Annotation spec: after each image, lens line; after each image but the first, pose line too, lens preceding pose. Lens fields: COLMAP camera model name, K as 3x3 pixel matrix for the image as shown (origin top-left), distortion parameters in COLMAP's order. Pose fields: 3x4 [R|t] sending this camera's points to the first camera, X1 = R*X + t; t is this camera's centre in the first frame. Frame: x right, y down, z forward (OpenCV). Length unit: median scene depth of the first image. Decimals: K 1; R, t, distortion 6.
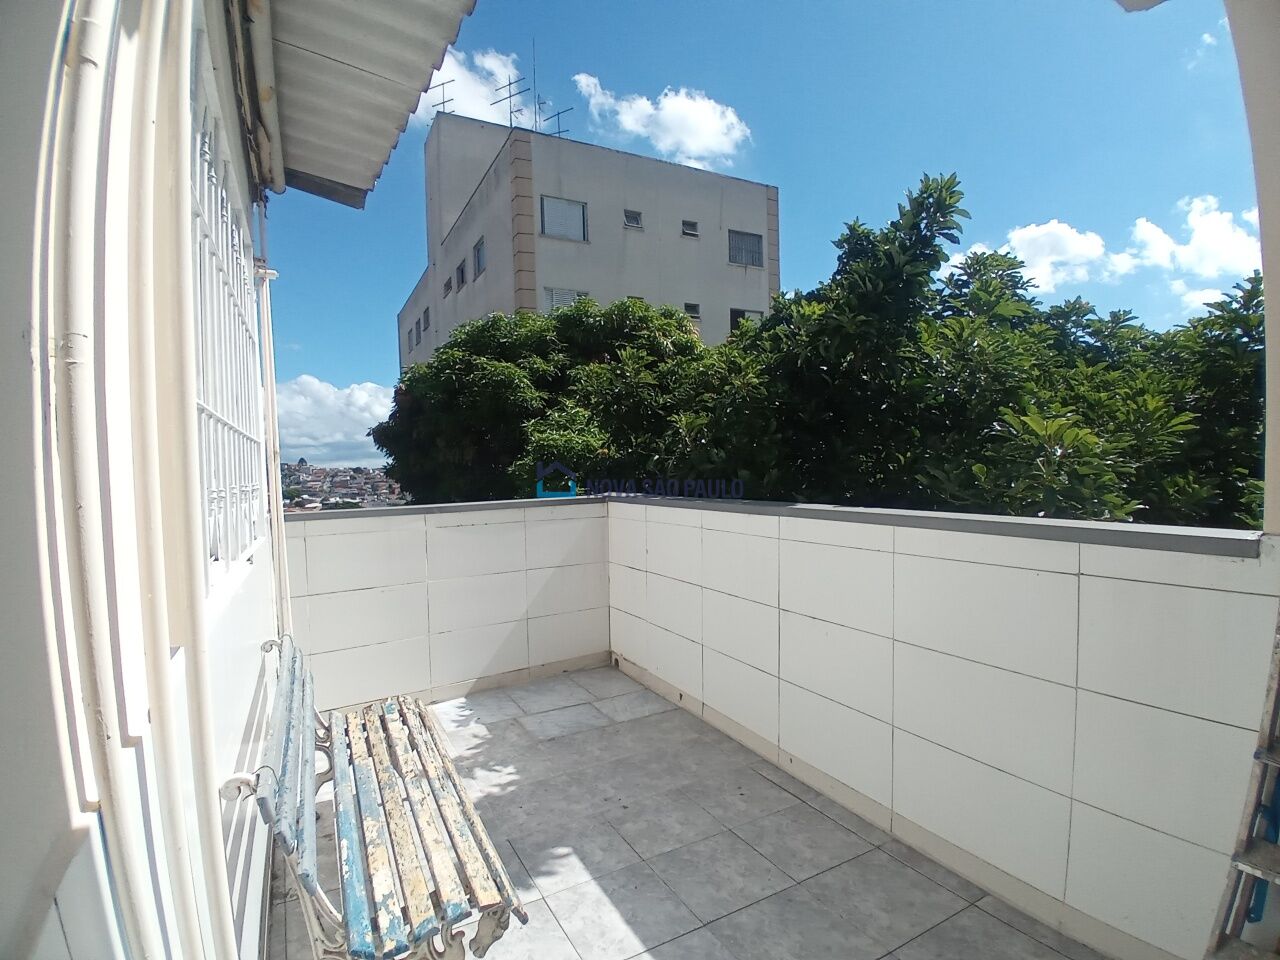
lens RADIAL K [[613.9, 0, 640.0], [0, 613.9, 480.0], [0, 0, 1]] dist [0.013551, -0.043692]
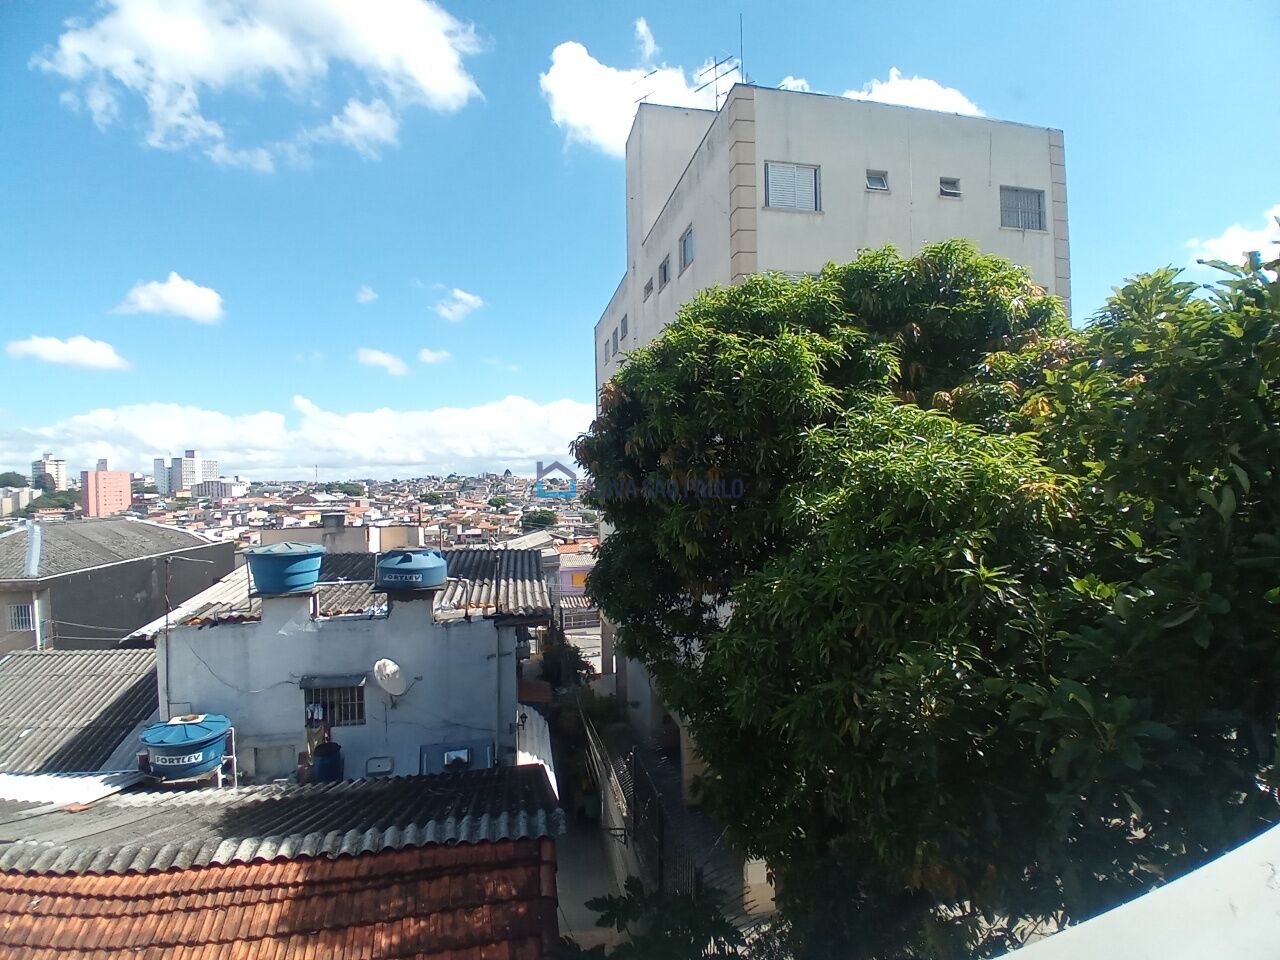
lens RADIAL K [[630.9, 0, 640.0], [0, 630.9, 480.0], [0, 0, 1]] dist [0.000569, -0.045282]
pose [[0.956712, 0.012970, -0.290749, -0.064558], [-0.019528, 0.999616, -0.019666, -0.011790], [0.290382, 0.024492, 0.956597, 0.137281]]
